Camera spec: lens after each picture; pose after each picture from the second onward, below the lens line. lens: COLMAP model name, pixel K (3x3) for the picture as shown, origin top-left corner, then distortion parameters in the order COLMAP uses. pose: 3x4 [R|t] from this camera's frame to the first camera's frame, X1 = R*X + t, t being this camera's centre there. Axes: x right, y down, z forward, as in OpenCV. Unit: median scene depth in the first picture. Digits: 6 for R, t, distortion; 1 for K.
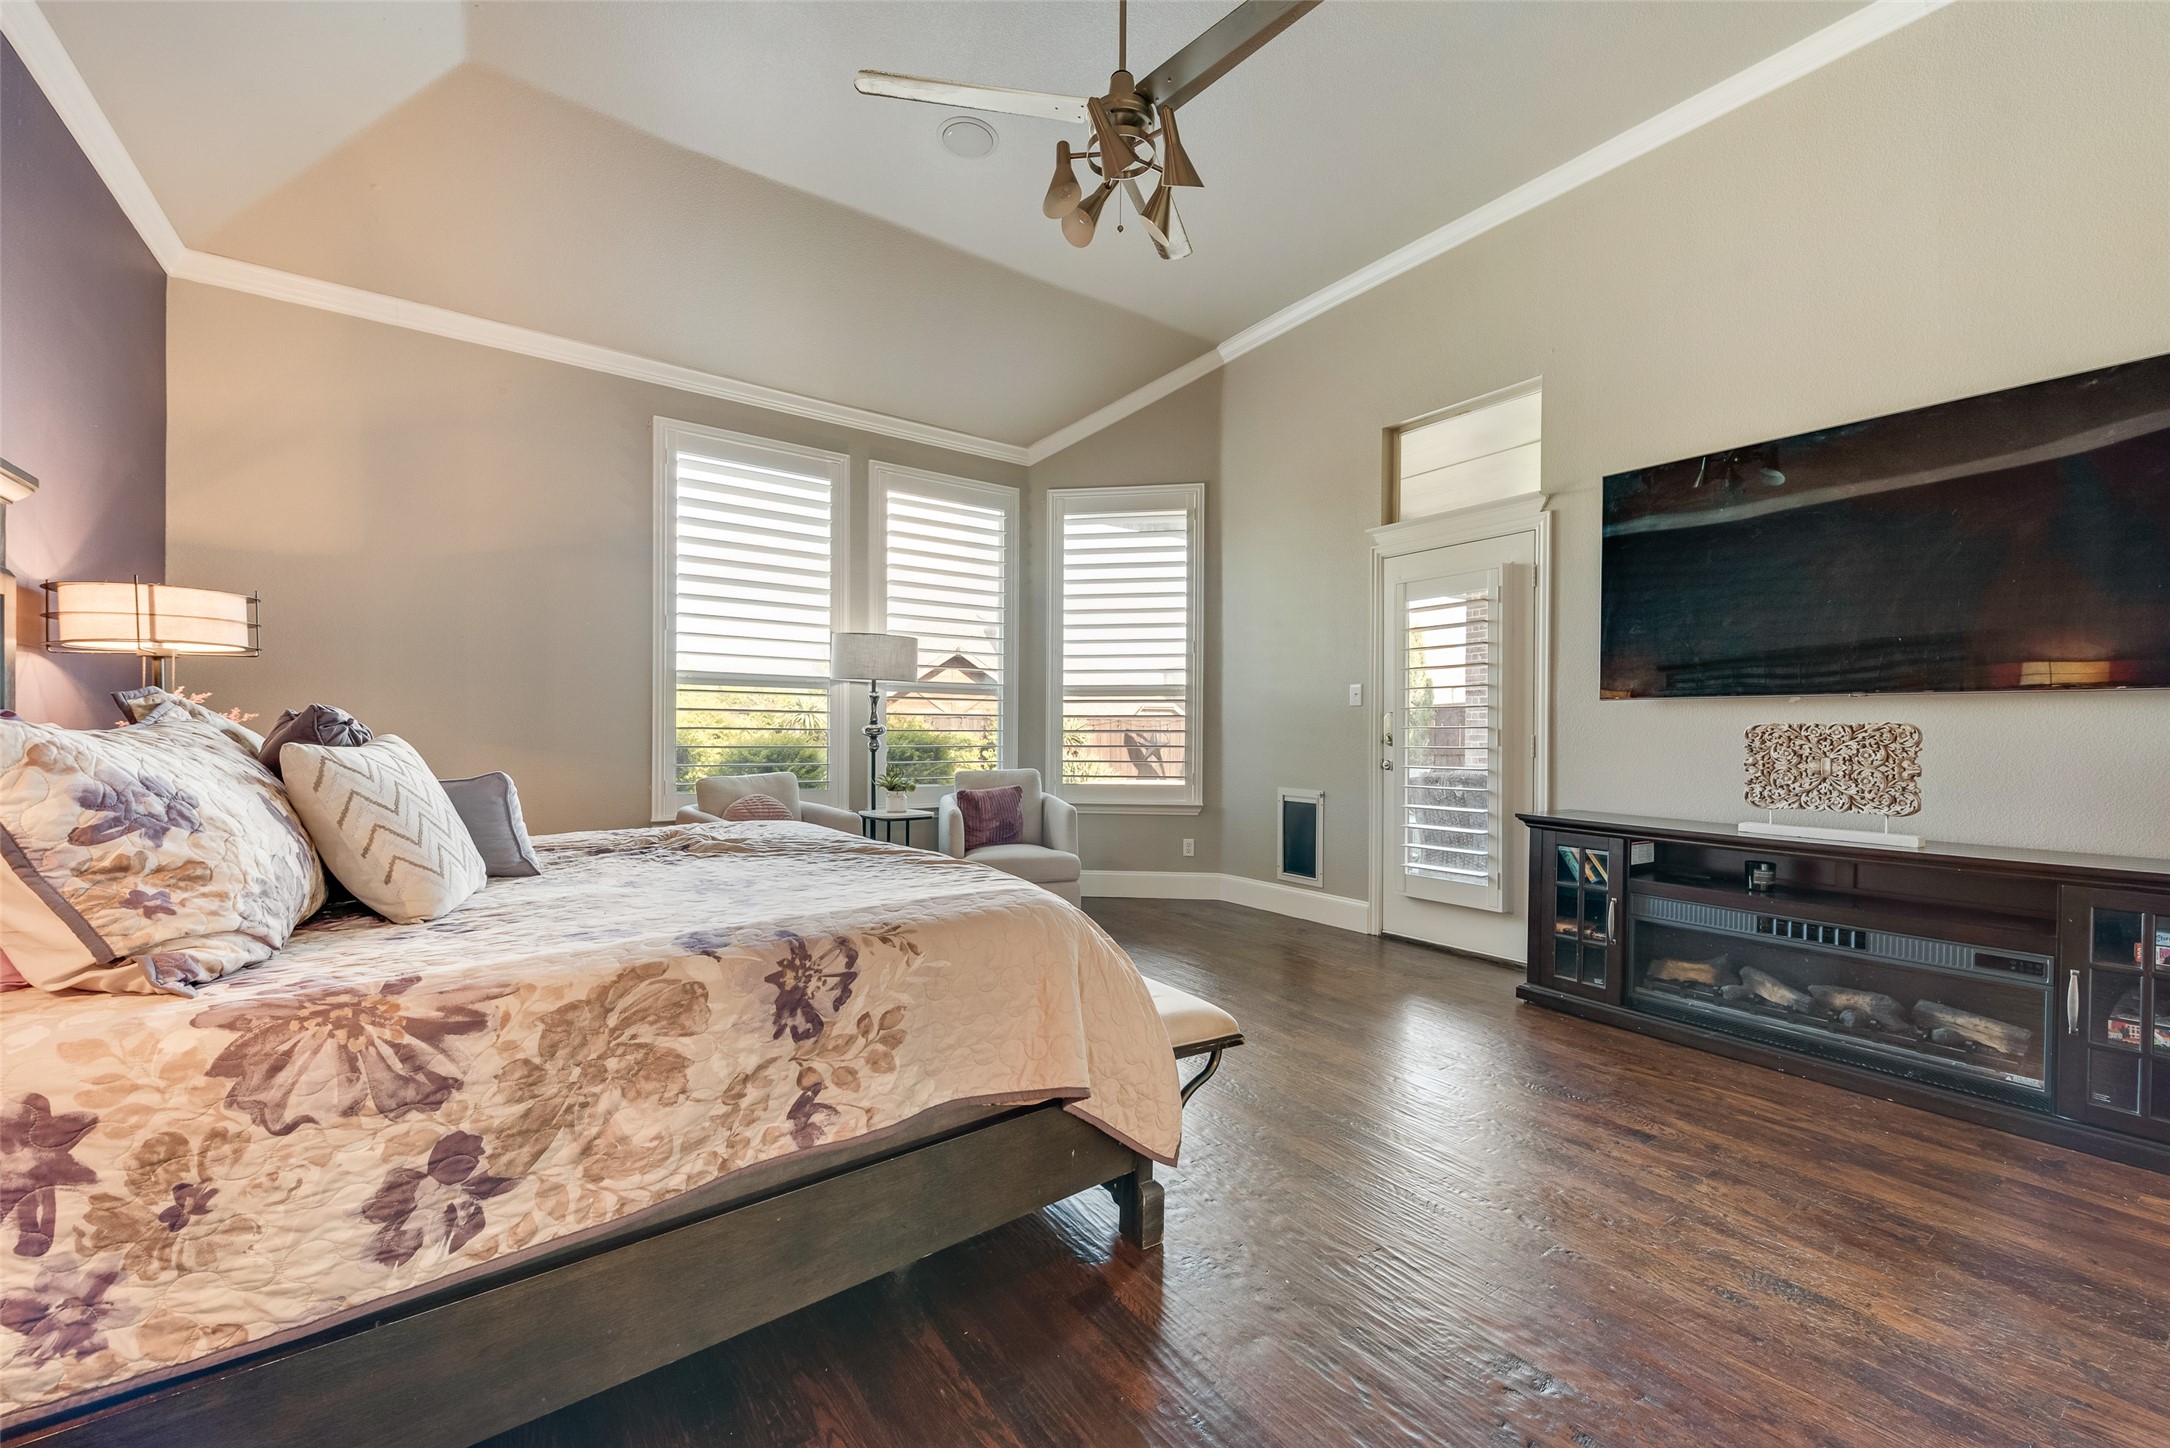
lens RADIAL K [[854.8, 0, 1085.4], [0, 854.8, 731.2], [0, 0, 1]] dist [0.010830, -0.001242]
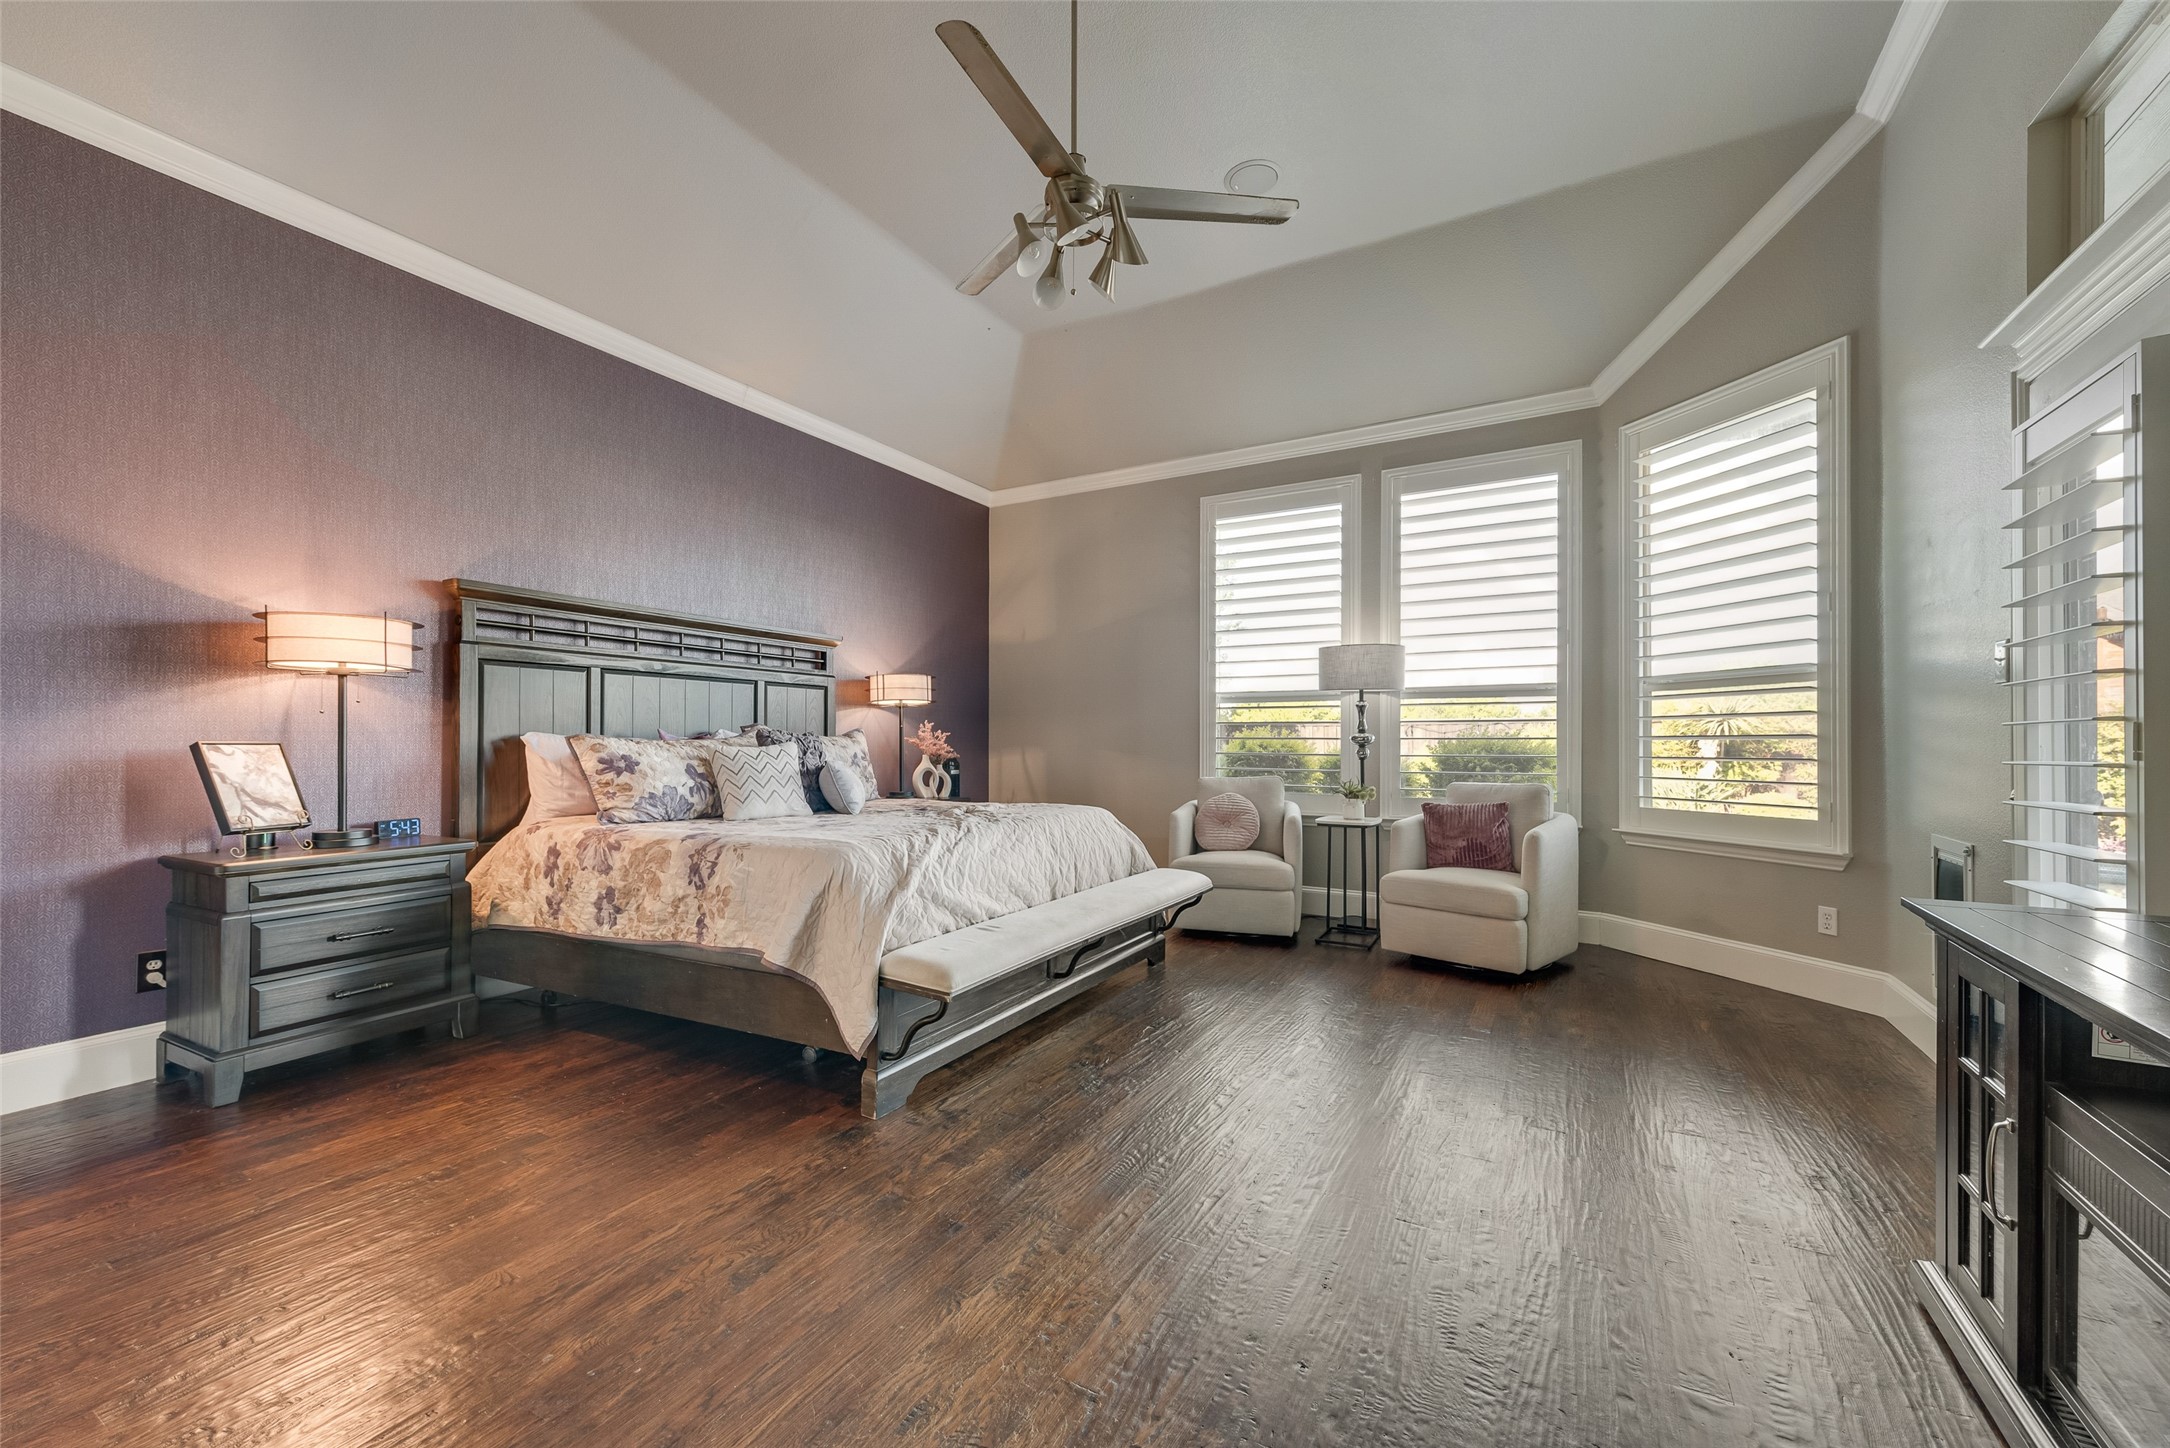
lens RADIAL K [[854.8, 0, 1088.5], [0, 854.8, 733.9], [0, 0, 1]] dist [0.010830, -0.001242]
pose [[0.426122, -0.015509, -0.904533, 0.686953], [0.004094, 0.999876, -0.015215, 0.009233], [0.904657, 0.002780, 0.426132, 0.349229]]
